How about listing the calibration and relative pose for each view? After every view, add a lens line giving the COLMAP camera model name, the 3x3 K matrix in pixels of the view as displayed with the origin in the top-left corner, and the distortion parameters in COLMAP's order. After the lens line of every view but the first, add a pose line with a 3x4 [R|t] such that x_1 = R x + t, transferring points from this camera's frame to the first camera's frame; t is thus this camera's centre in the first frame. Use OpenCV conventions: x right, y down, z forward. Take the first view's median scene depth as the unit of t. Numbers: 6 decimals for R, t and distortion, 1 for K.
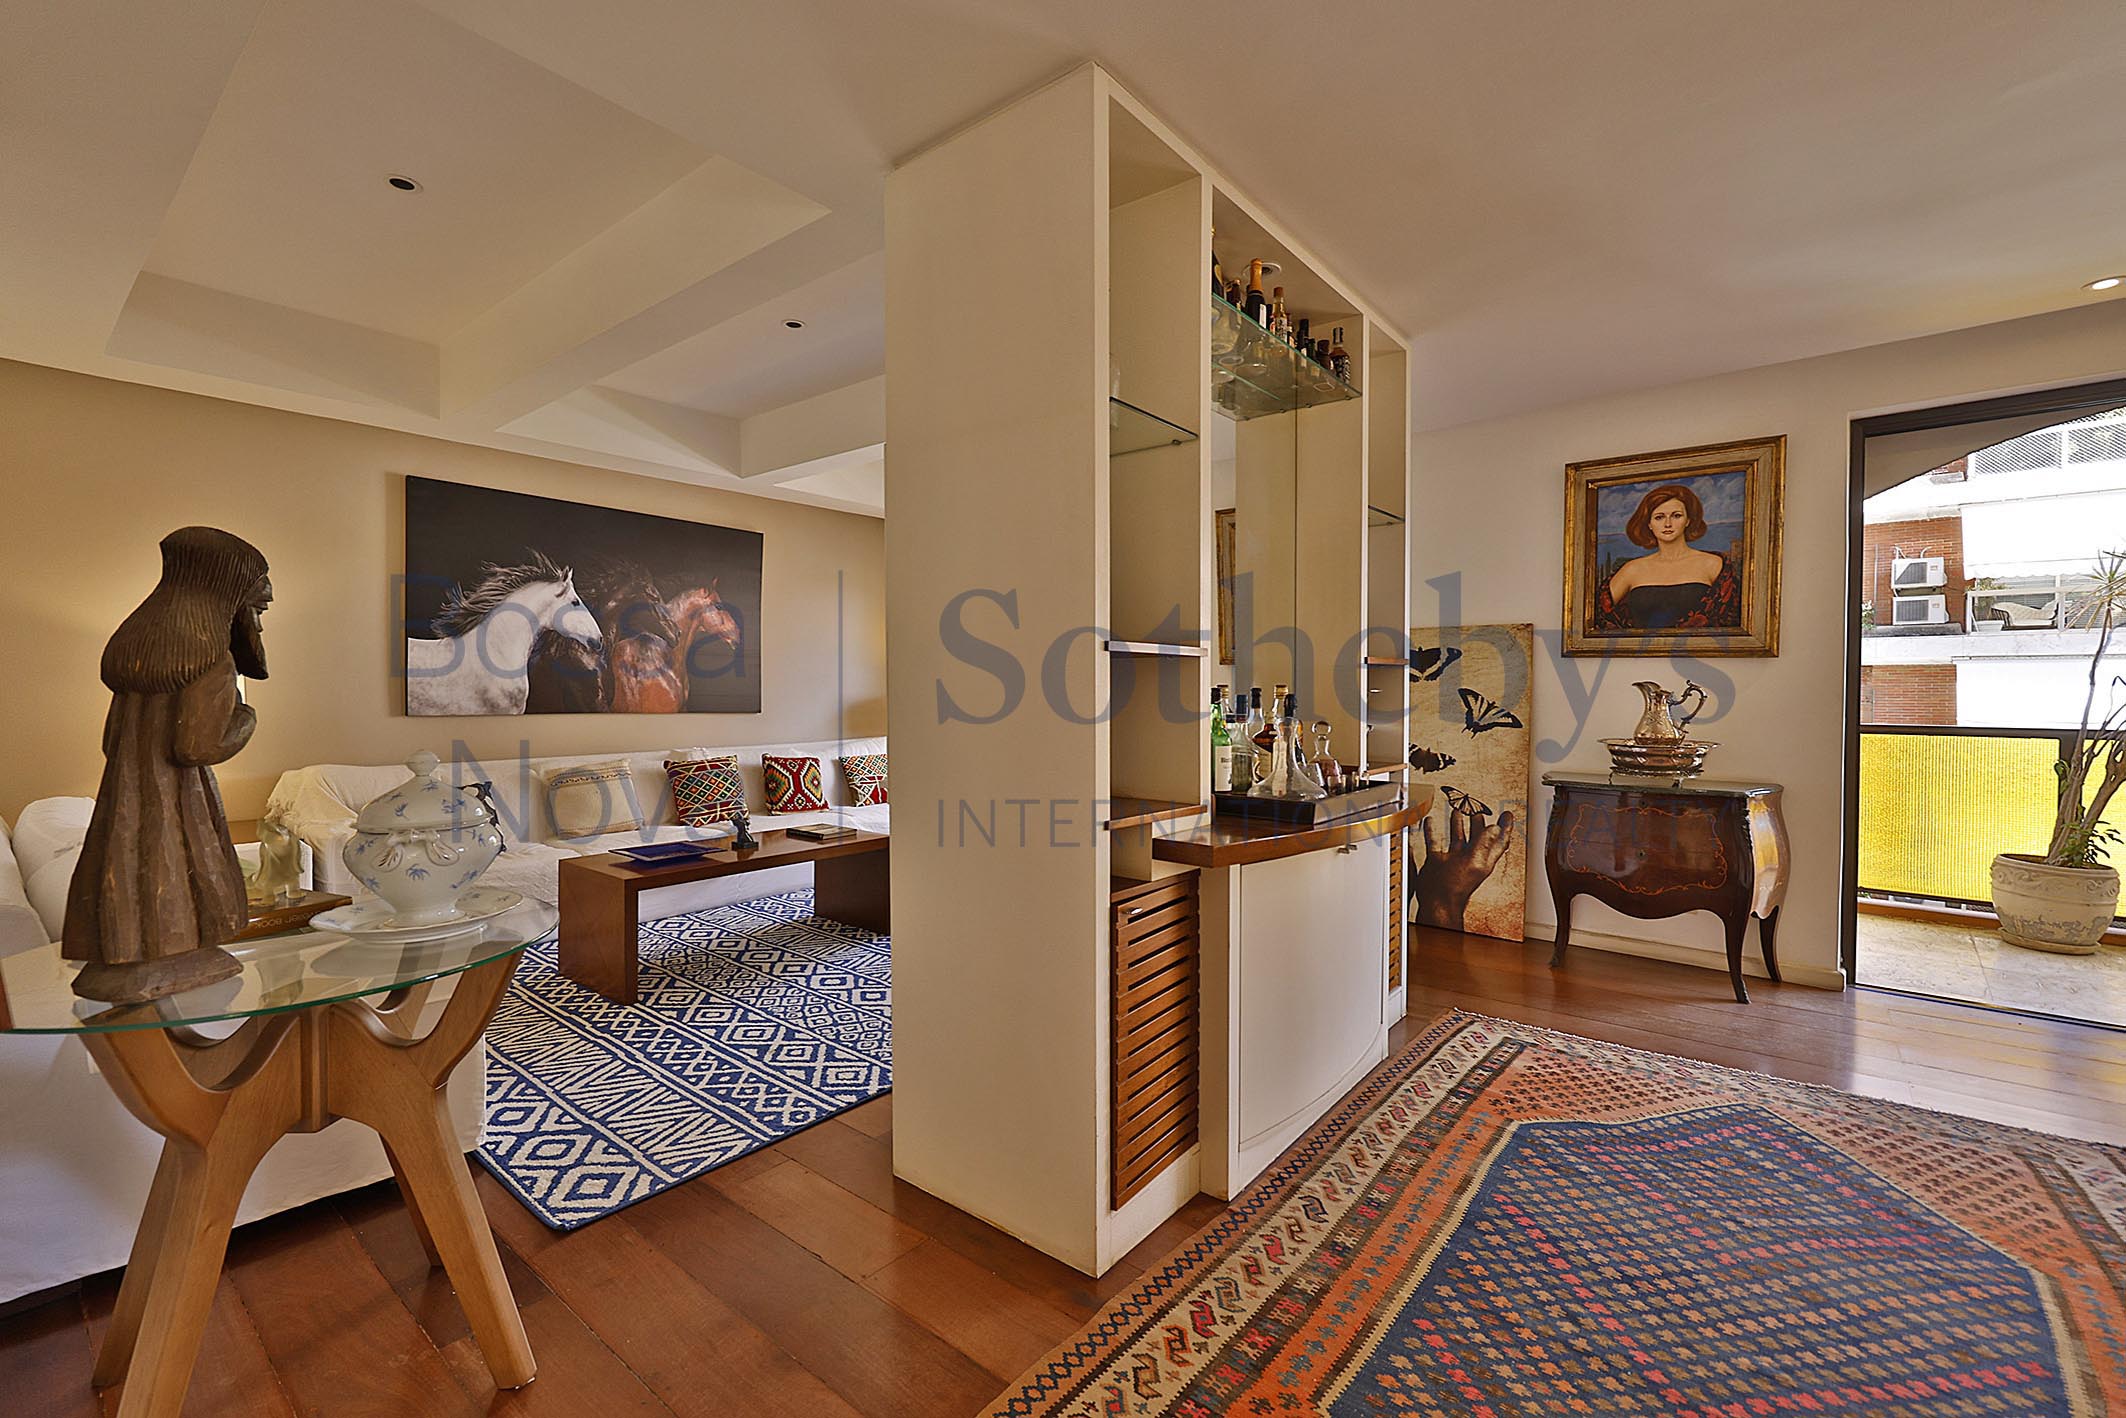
lens RADIAL K [[906.5, 0, 1055.1], [0, 906.5, 703.4], [0, 0, 1]] dist [-0.000497, 0.000248]
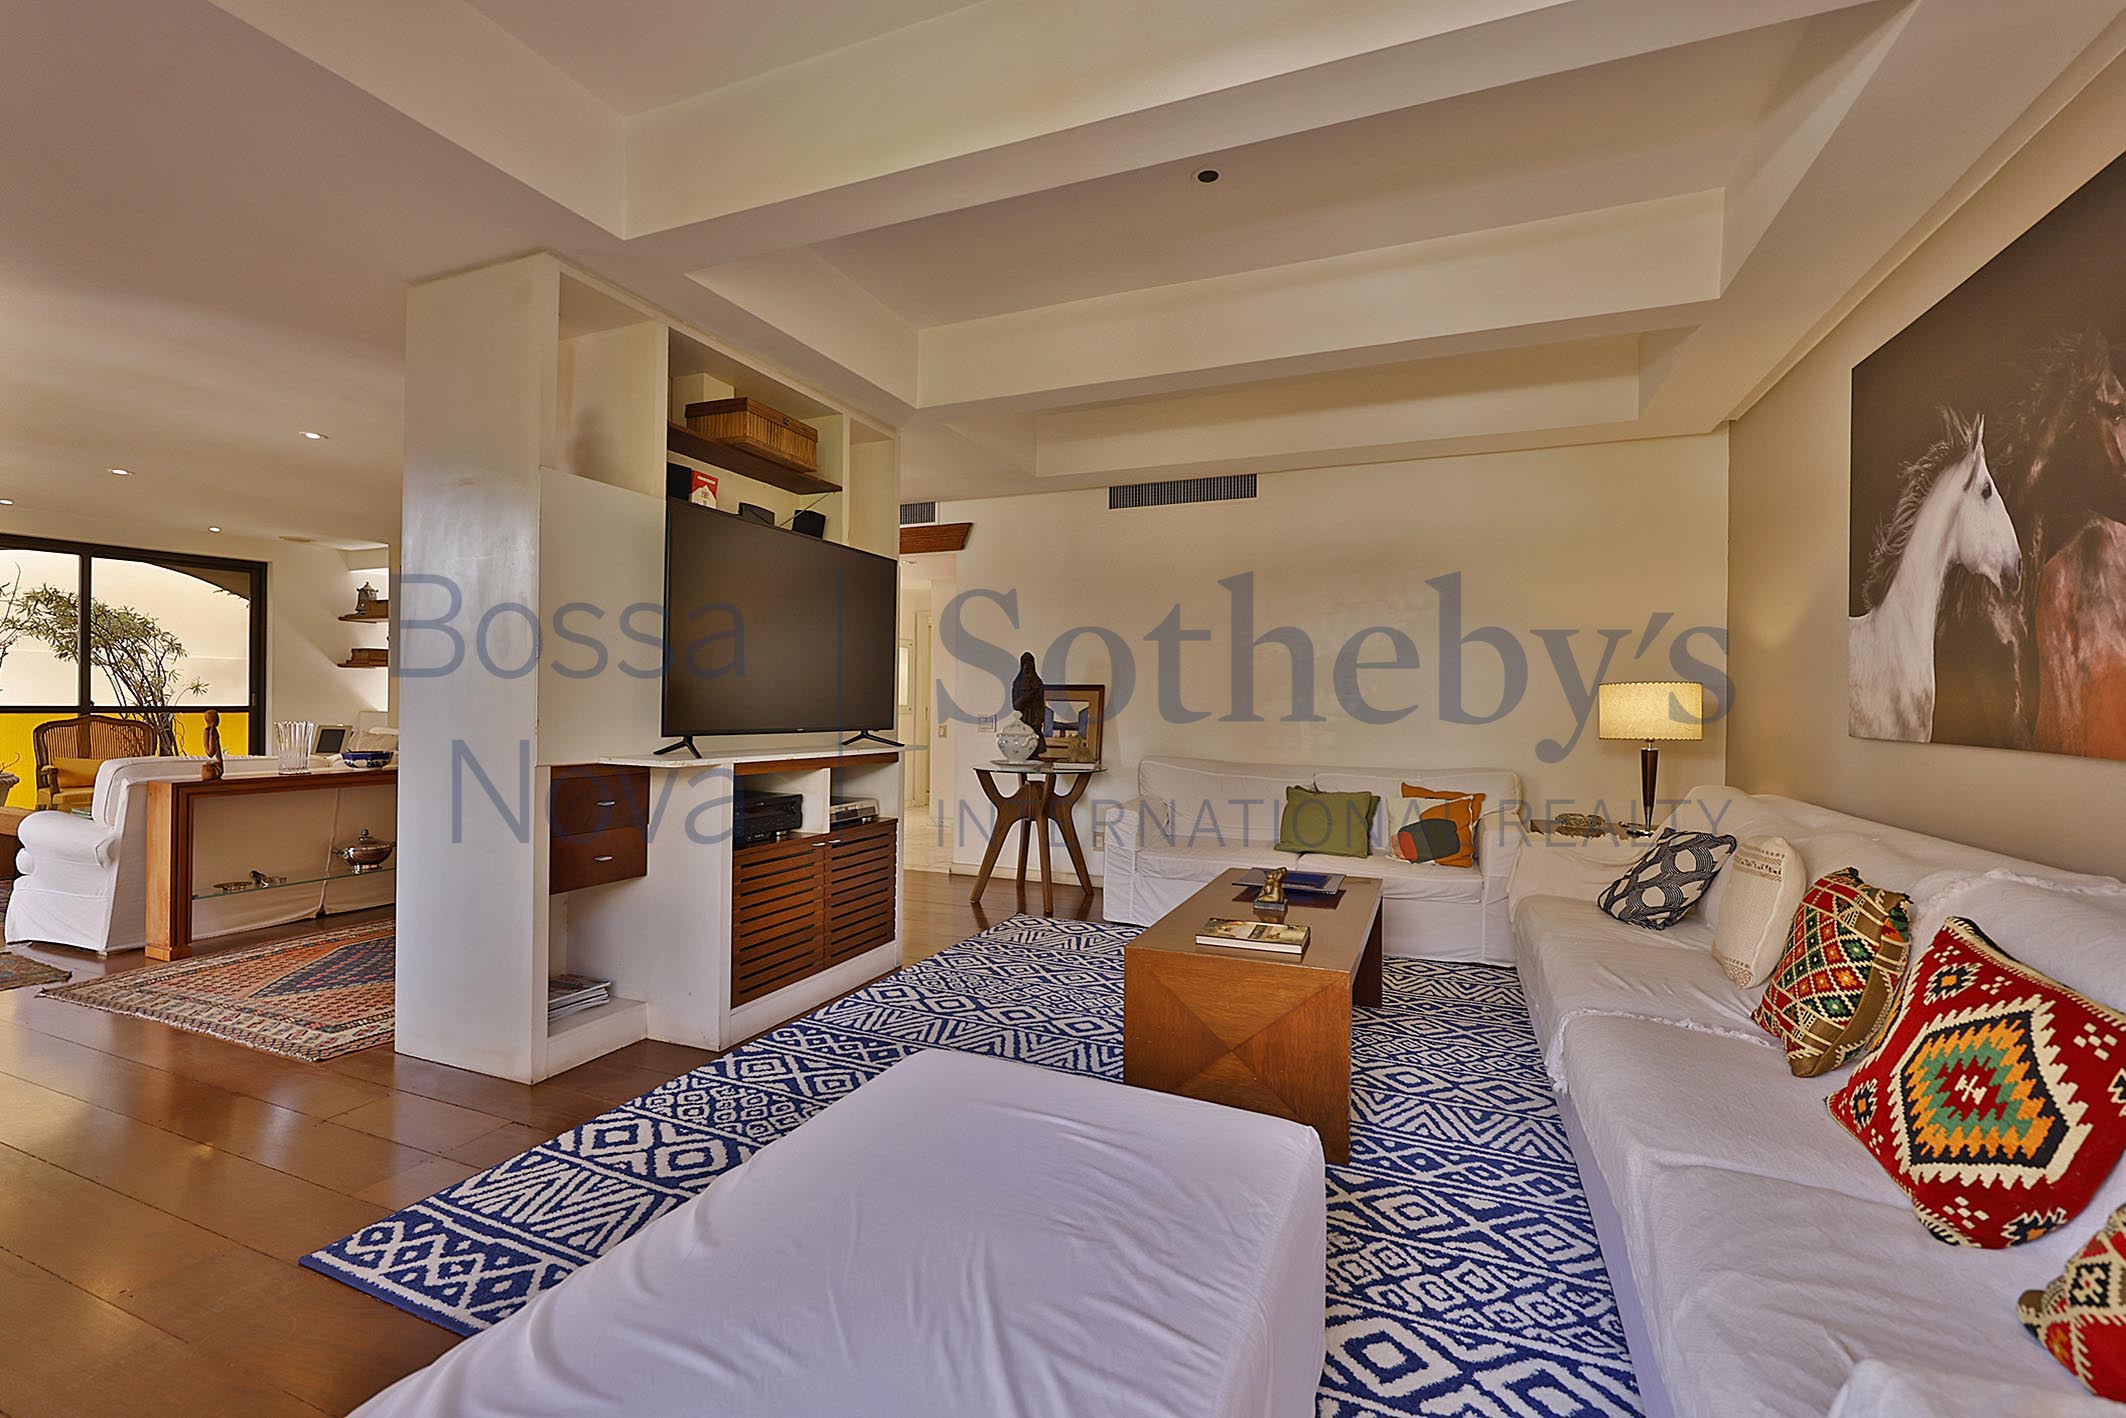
lens RADIAL K [[906.5, 0, 1055.1], [0, 906.5, 703.4], [0, 0, 1]] dist [-0.000497, 0.000248]
pose [[-0.958544, -0.012398, -0.284674, 0.025325], [-0.017635, 0.999719, 0.015842, -0.010241], [0.284398, 0.020206, -0.958493, 1.518707]]
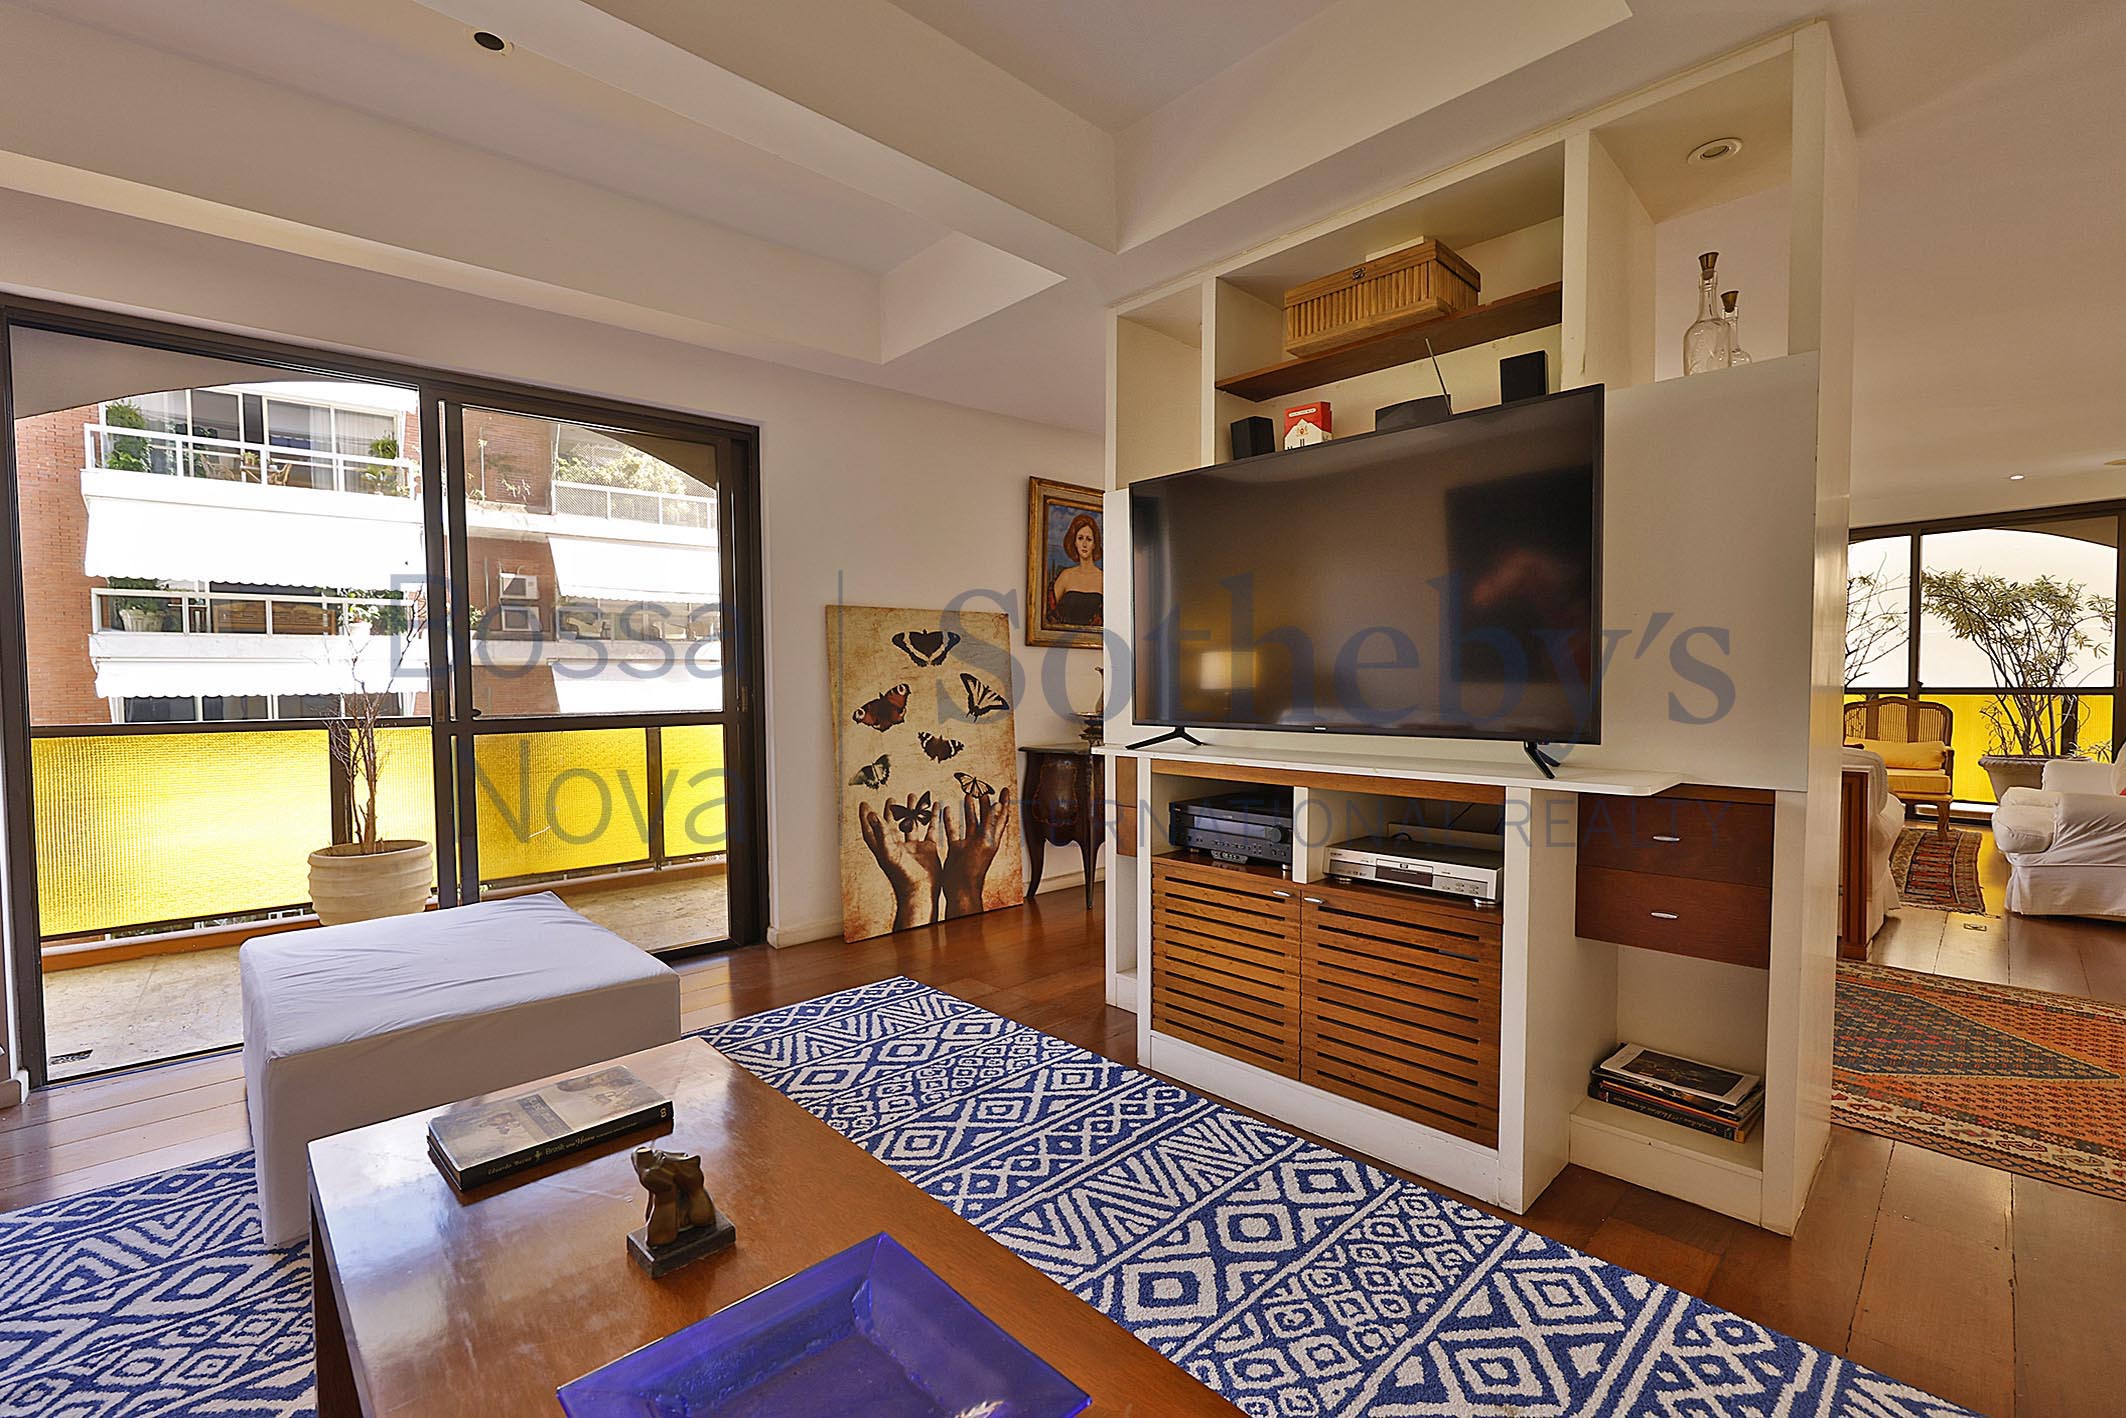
lens RADIAL K [[906.5, 0, 1055.1], [0, 906.5, 703.4], [0, 0, 1]] dist [-0.000497, 0.000248]
pose [[0.119371, -0.026556, 0.992494, -0.545806], [0.029995, 0.999282, 0.023130, -0.003403], [-0.992397, 0.027008, 0.120082, 0.794761]]
